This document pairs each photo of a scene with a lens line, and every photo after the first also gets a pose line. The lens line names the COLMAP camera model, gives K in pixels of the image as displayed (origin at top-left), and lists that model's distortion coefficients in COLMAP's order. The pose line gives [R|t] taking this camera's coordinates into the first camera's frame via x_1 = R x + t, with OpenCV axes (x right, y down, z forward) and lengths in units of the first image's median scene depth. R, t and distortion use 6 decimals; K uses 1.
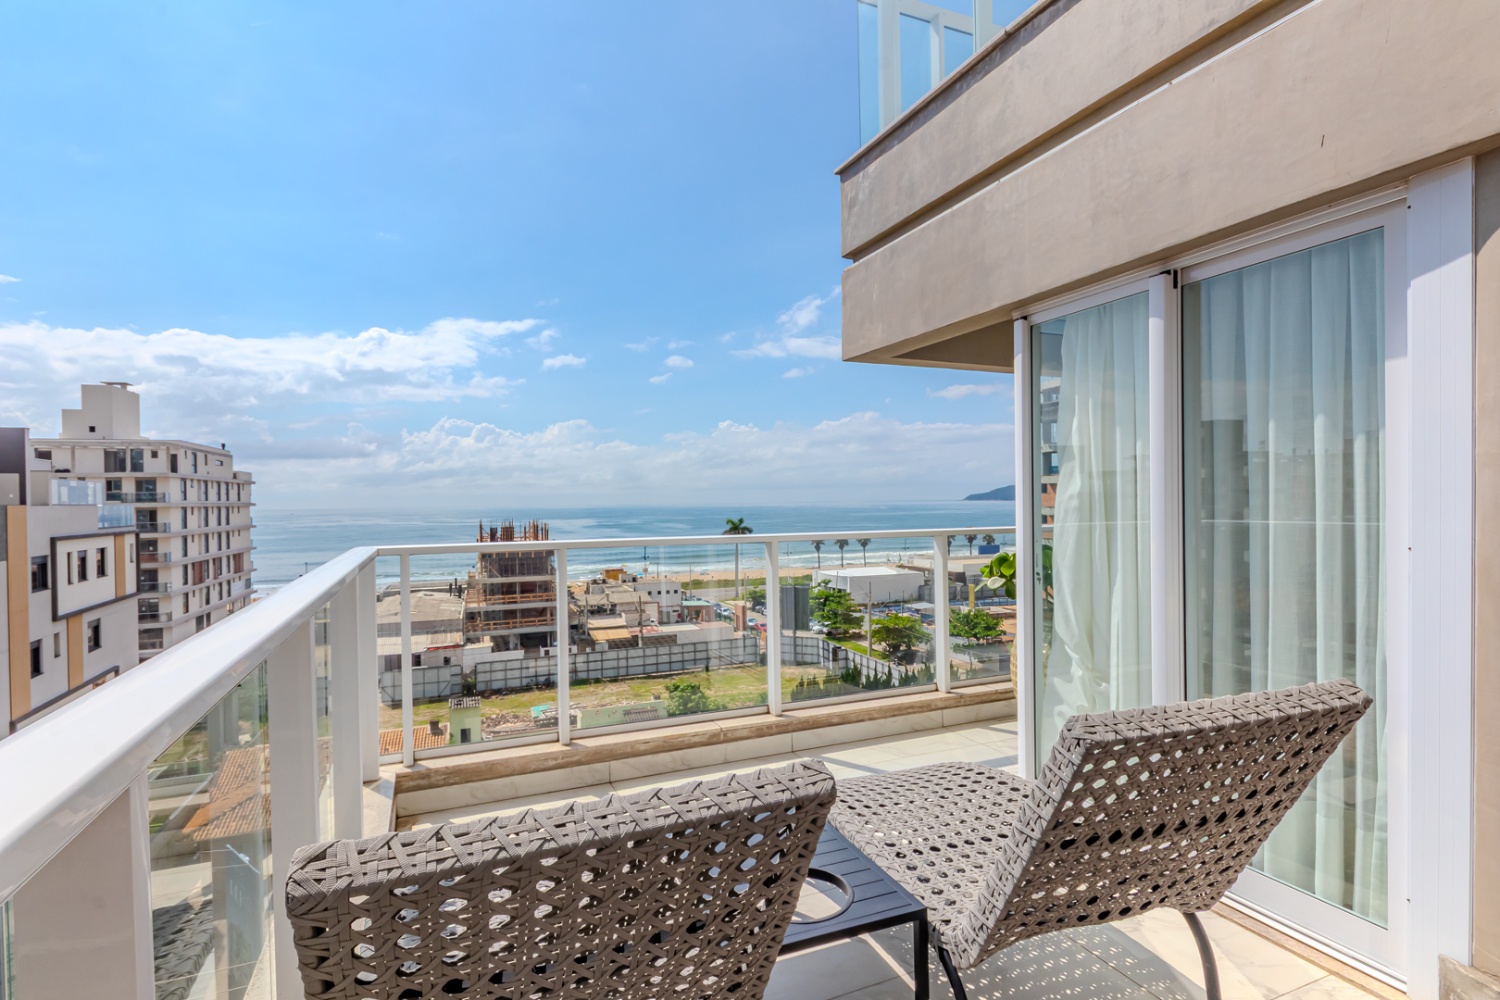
lens RADIAL K [[760.6, 0, 751.1], [0, 760.6, 494.1], [0, 0, 1]] dist [0.025162, -0.000539]
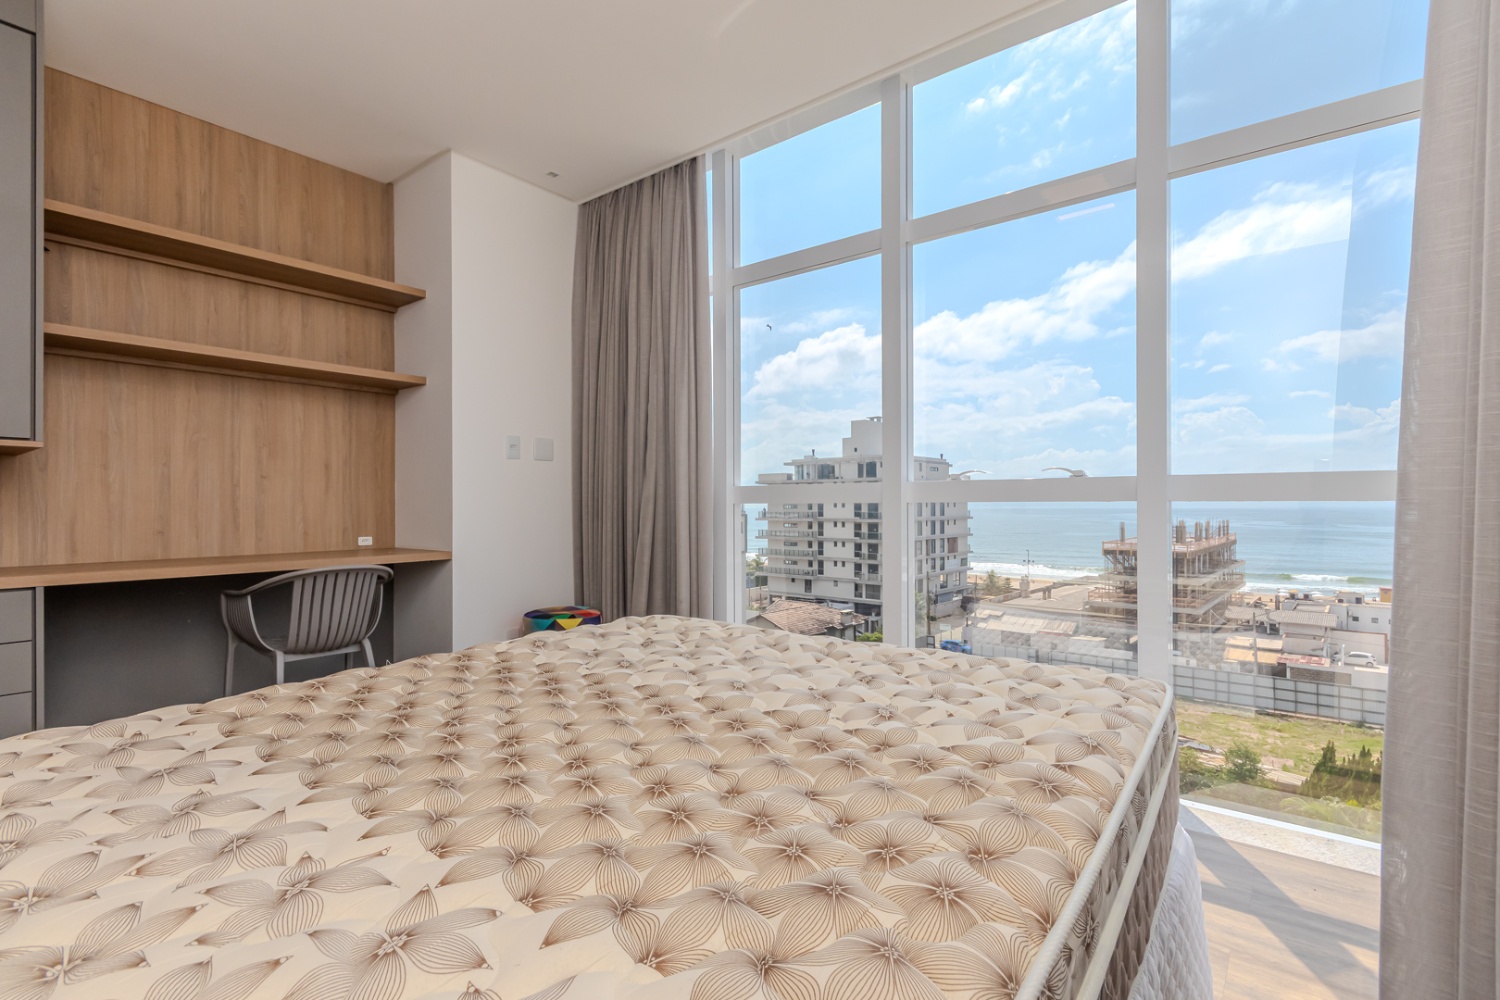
lens RADIAL K [[716.4, 0, 755.1], [0, 716.4, 505.7], [0, 0, 1]] dist [0.006263, 0.002037]
pose [[0.488836, 0.014860, -0.872249, 0.244567], [0.002224, 0.999830, 0.018281, -0.000204], [0.872373, -0.010876, 0.488720, 0.122651]]
